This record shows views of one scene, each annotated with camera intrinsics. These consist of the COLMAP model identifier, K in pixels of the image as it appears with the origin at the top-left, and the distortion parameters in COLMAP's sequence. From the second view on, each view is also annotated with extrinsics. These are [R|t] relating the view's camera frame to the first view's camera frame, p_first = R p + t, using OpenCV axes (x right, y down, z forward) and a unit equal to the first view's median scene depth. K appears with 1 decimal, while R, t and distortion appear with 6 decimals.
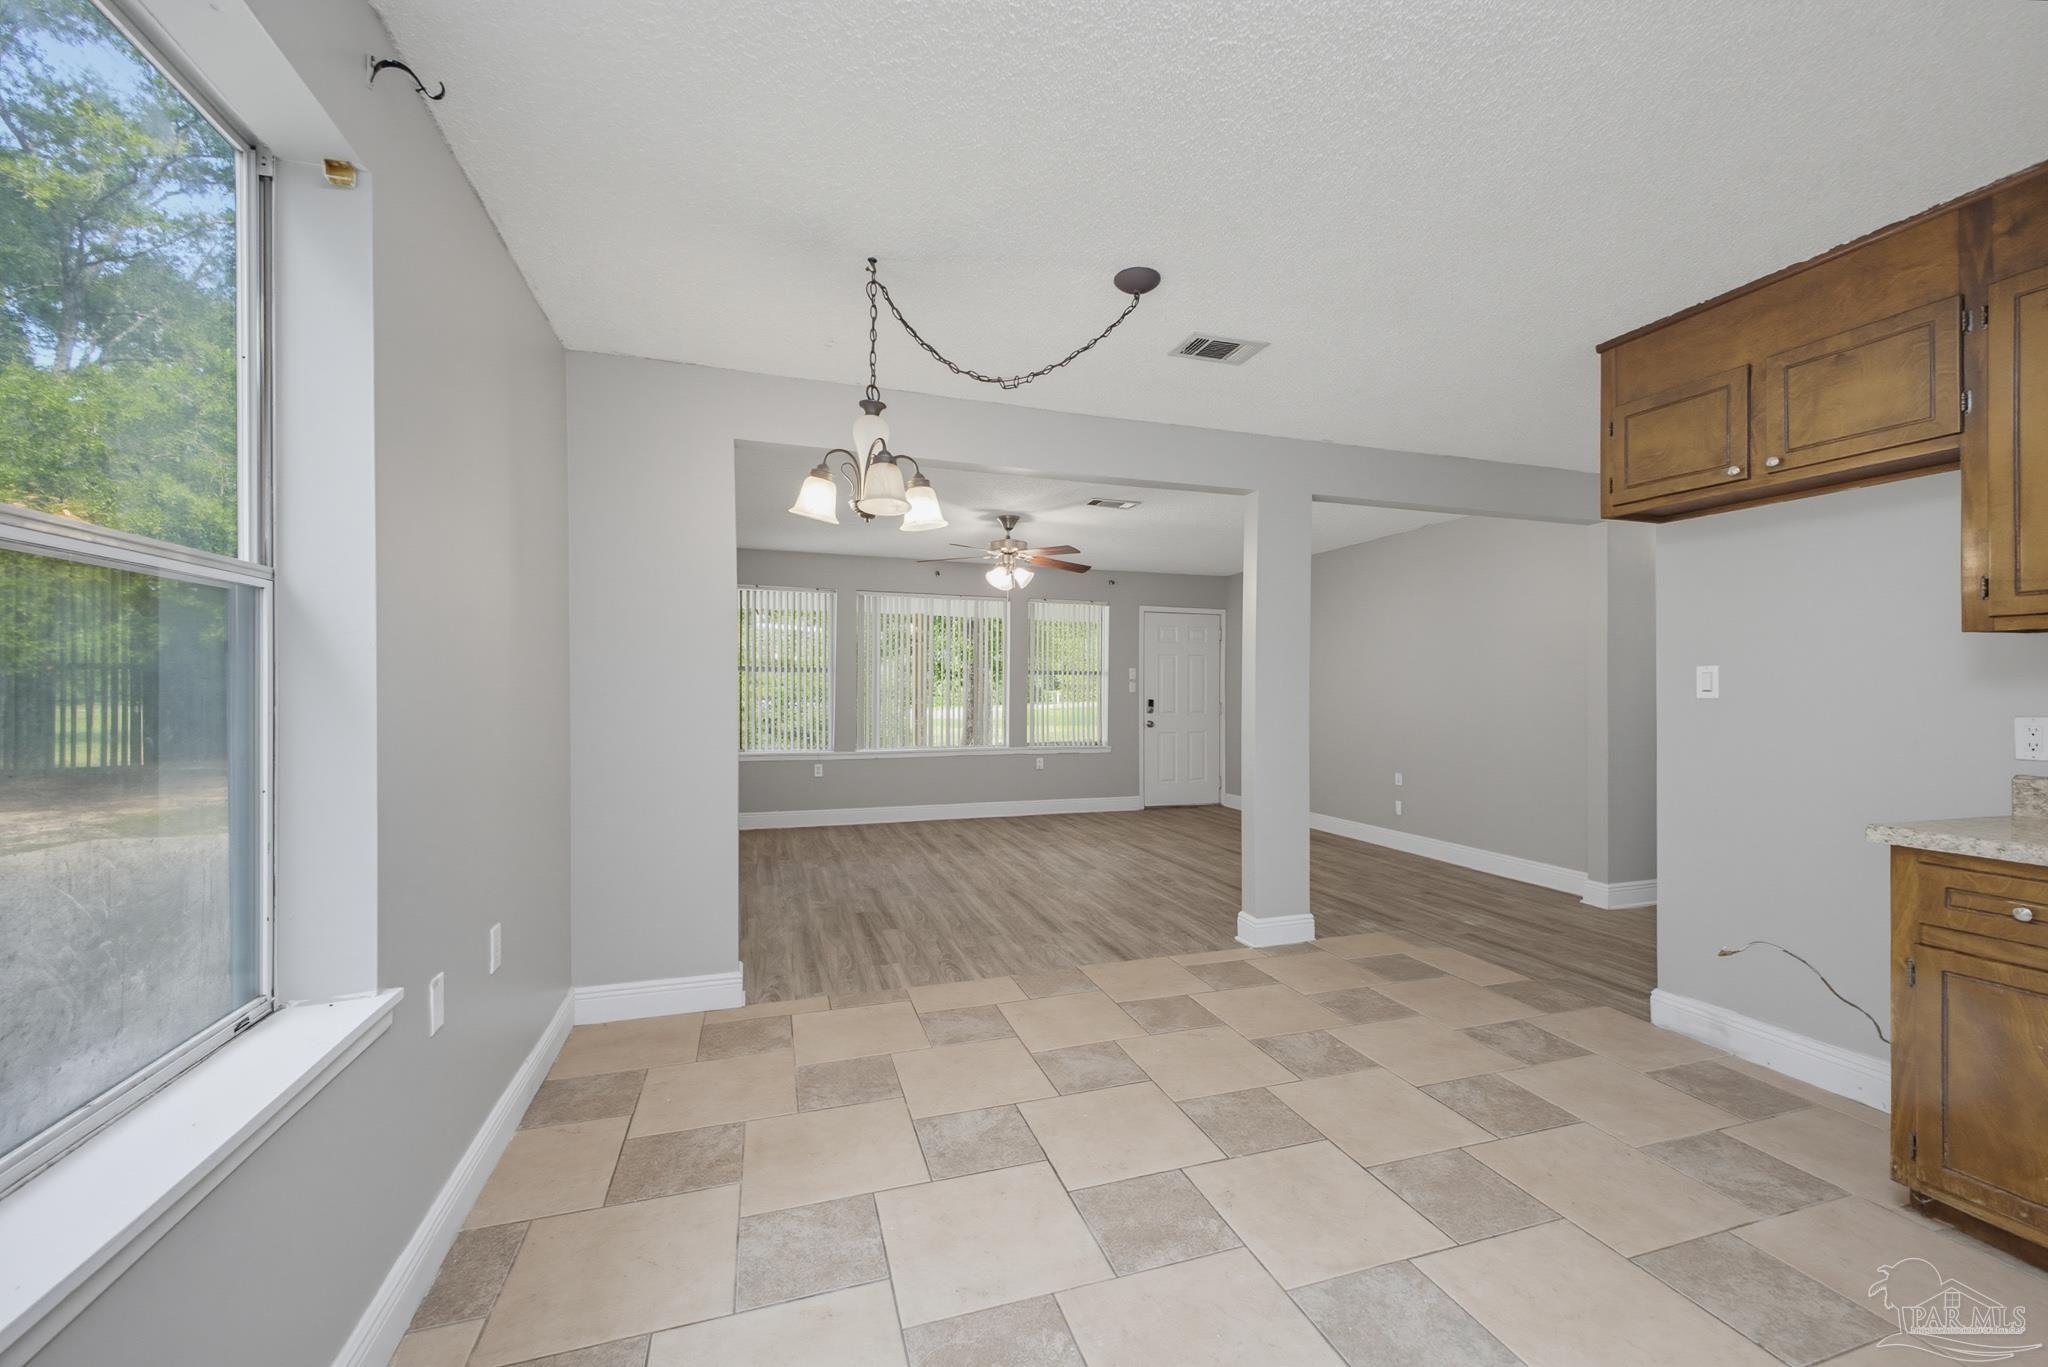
lens RADIAL K [[817.7, 0, 1044.8], [0, 817.7, 690.3], [0, 0, 1]] dist [-0.000469, -0.000311]
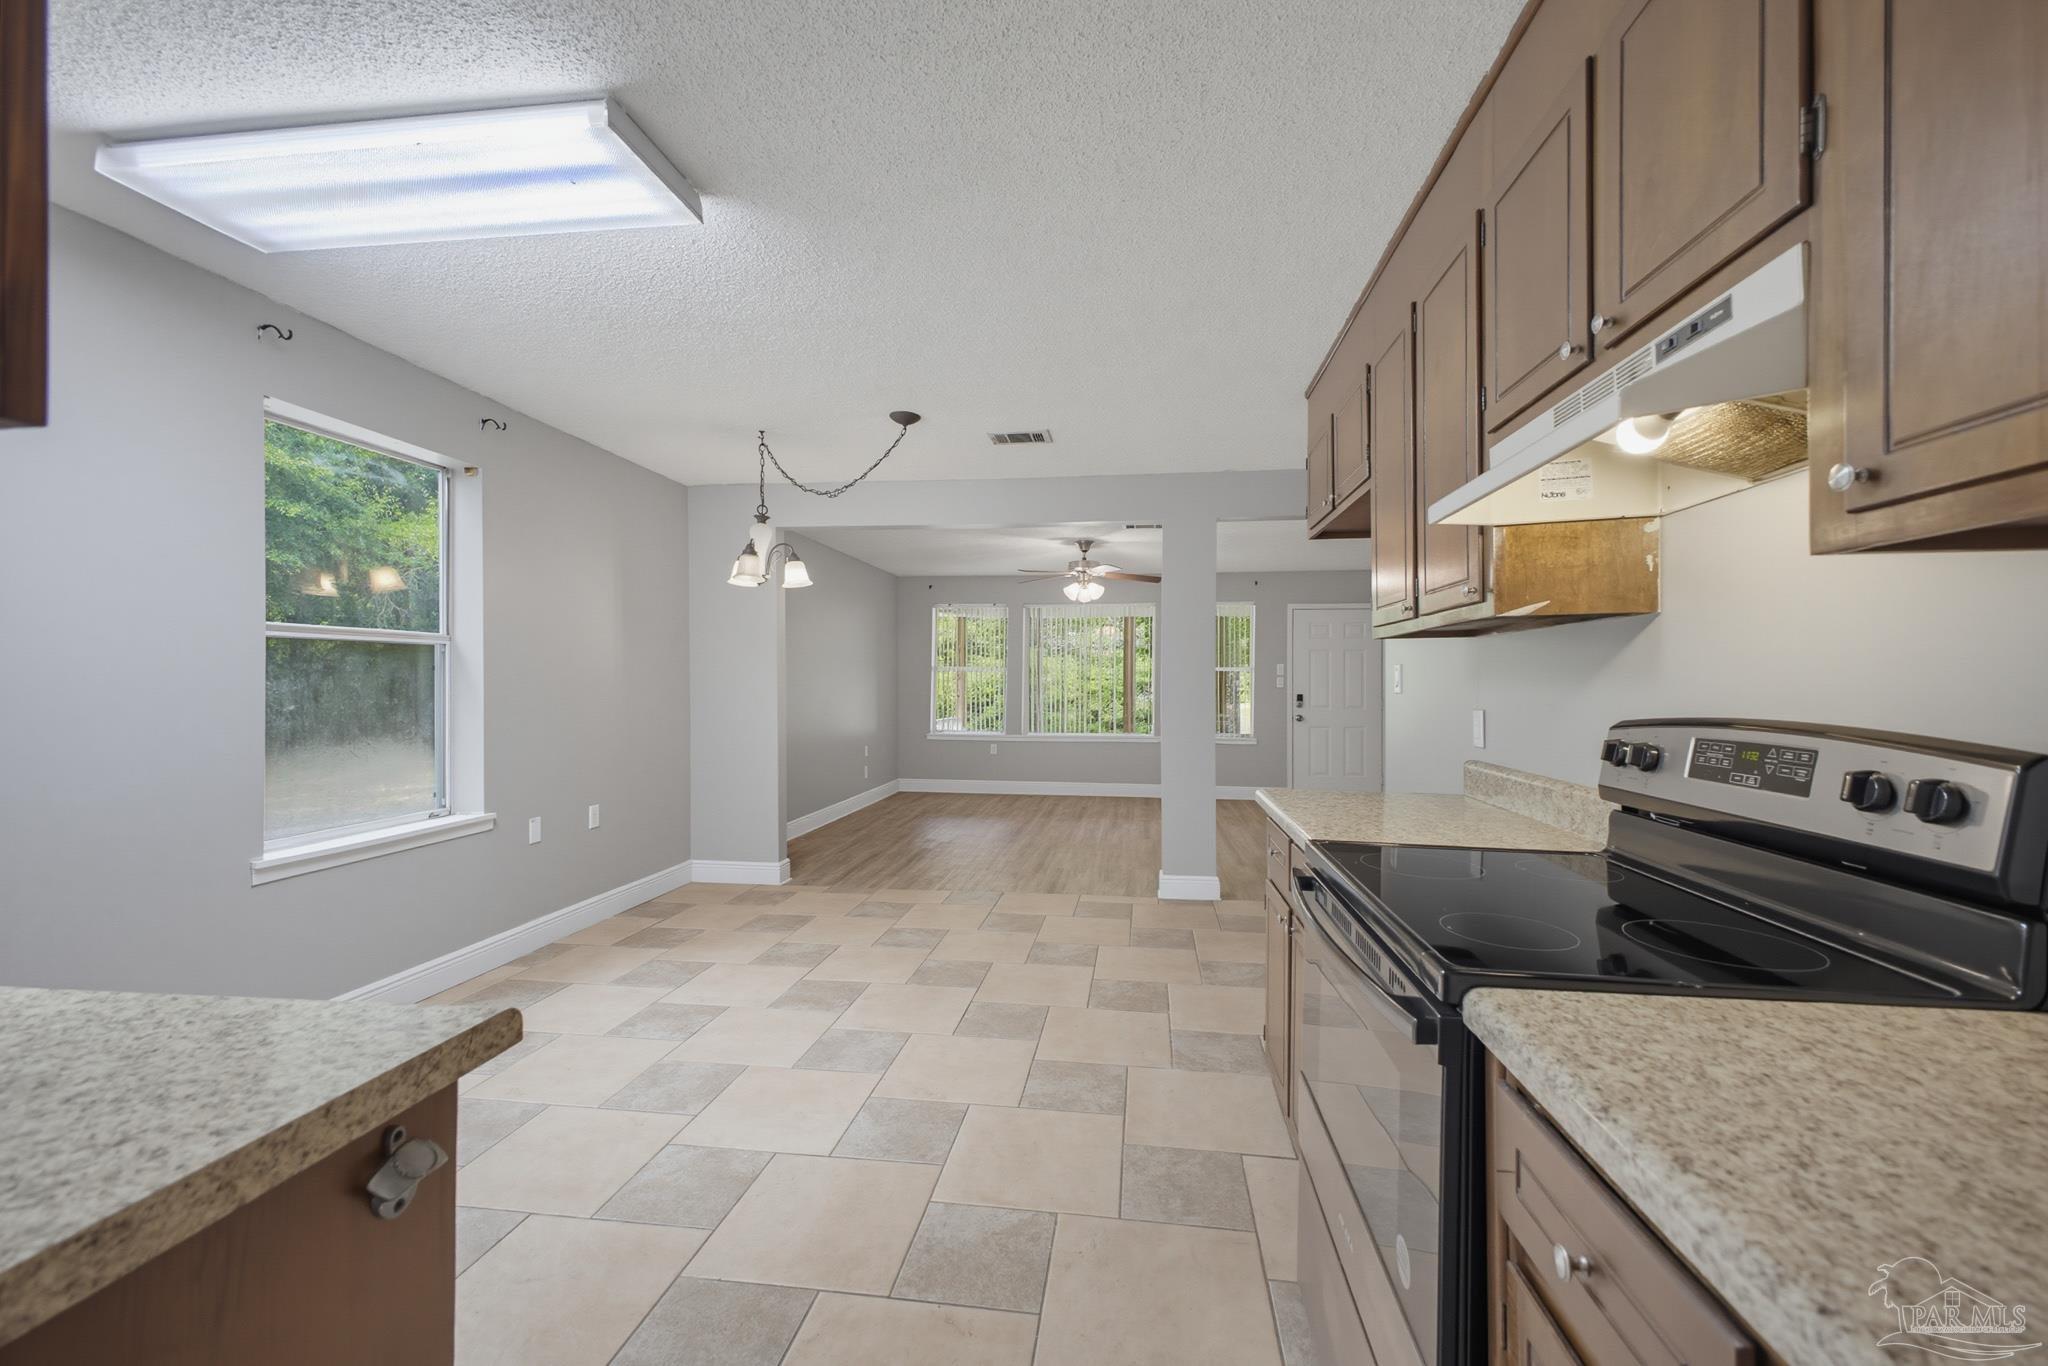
lens RADIAL K [[817.7, 0, 1044.8], [0, 817.7, 689.8], [0, 0, 1]] dist [-0.000469, -0.000311]
pose [[0.903343, 0.005899, -0.428879, 0.701212], [-0.002759, 0.999965, 0.007943, -0.004660], [0.428910, -0.005992, 0.903327, -0.187976]]
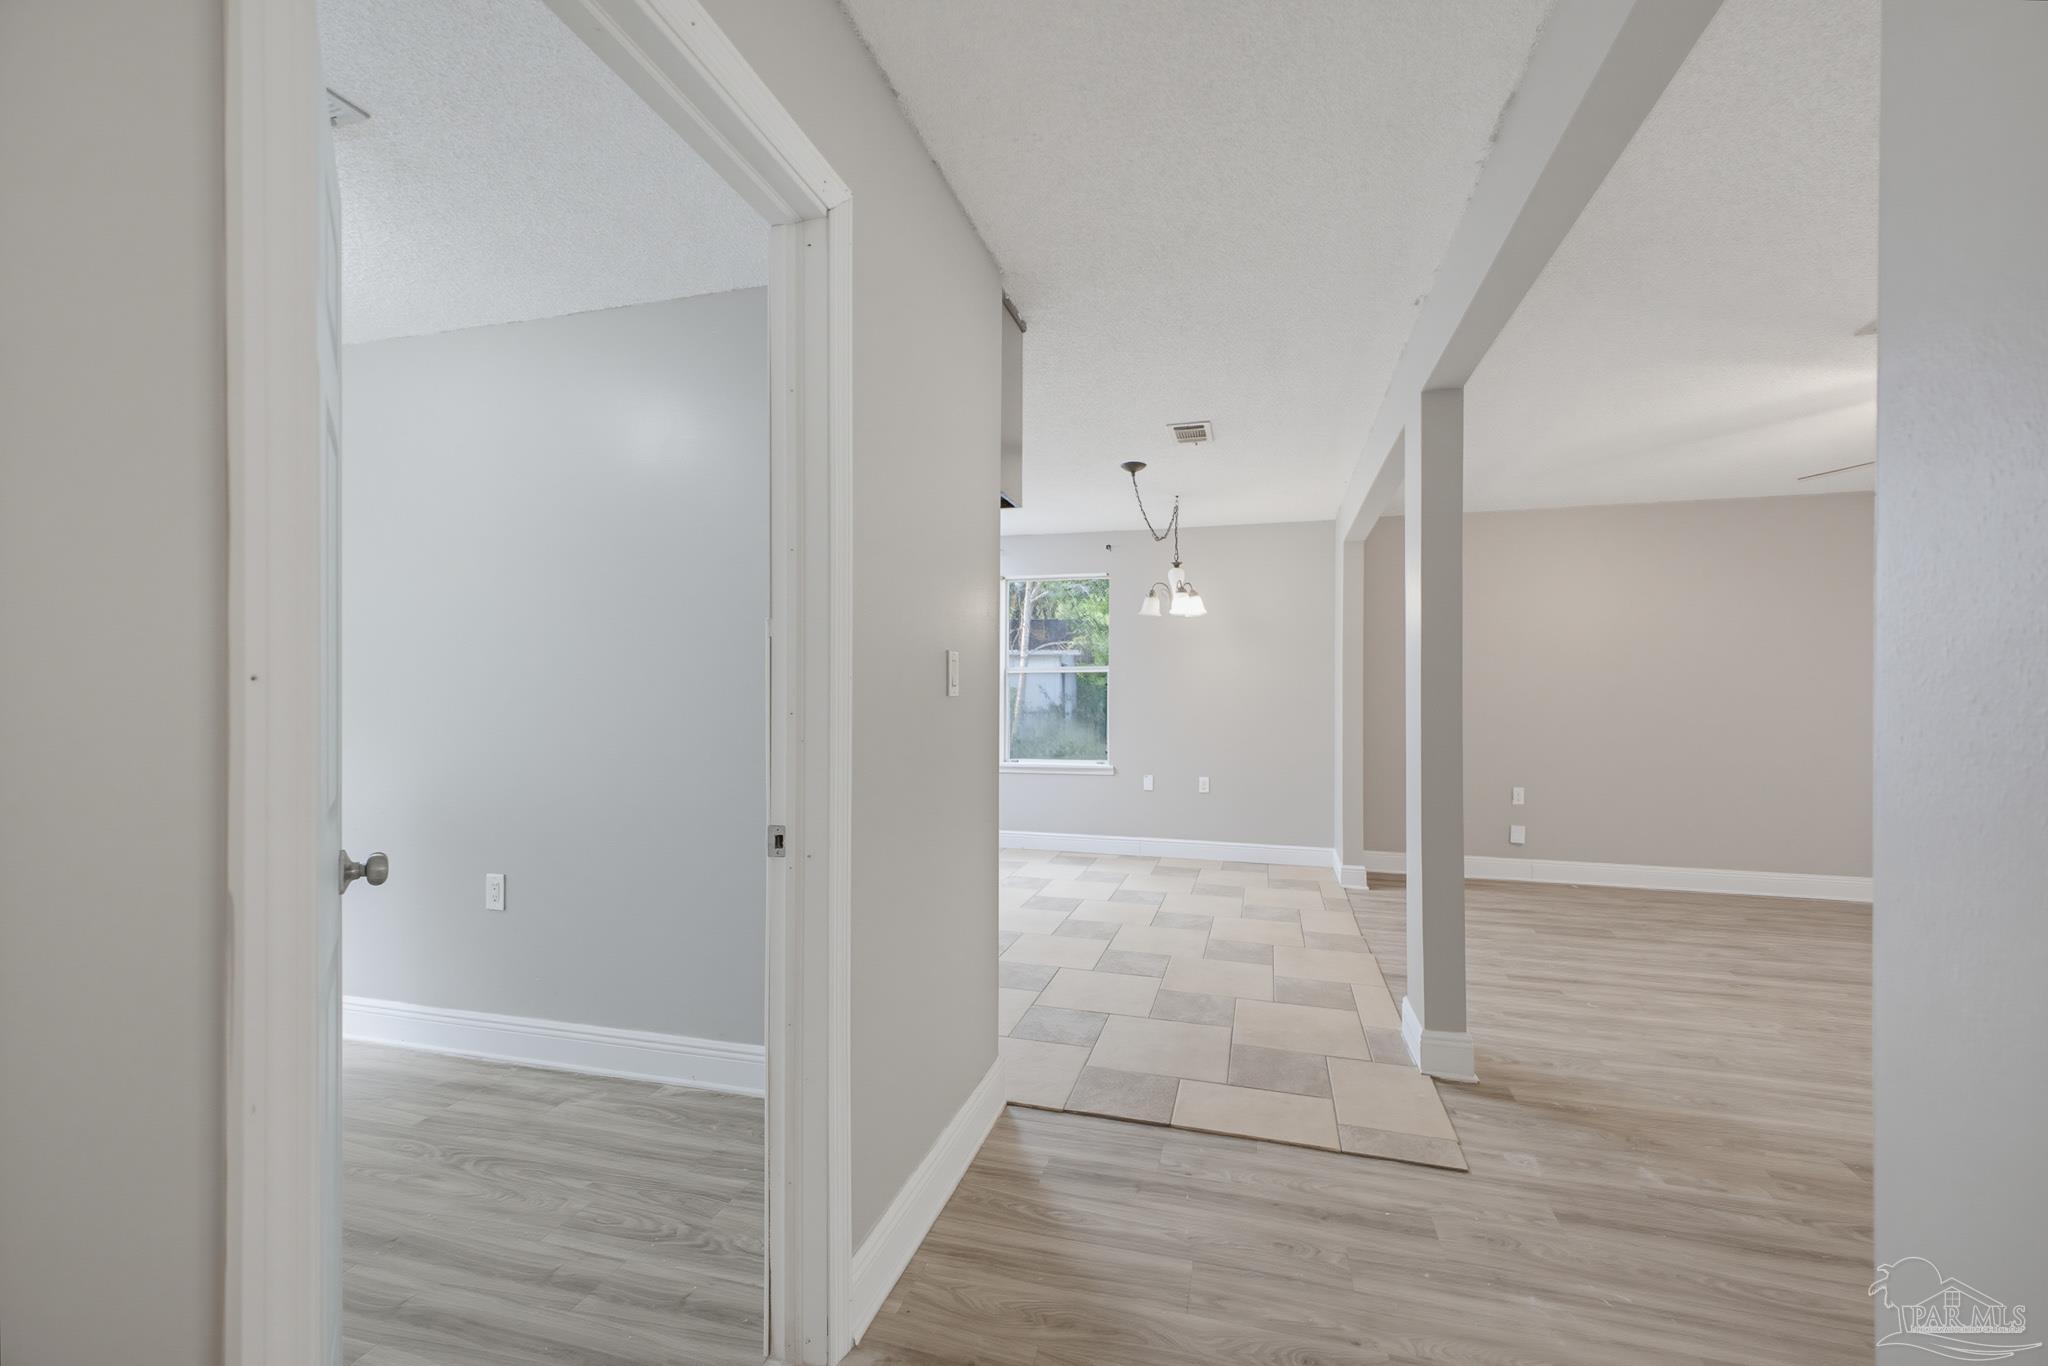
lens RADIAL K [[817.7, 0, 1044.8], [0, 817.7, 689.8], [0, 0, 1]] dist [-0.000469, -0.000311]
pose [[-0.551282, -0.006036, -0.834297, 1.218036], [-0.005537, 0.999978, -0.003576, -0.001087], [0.834301, 0.002648, -0.551304, 1.283375]]
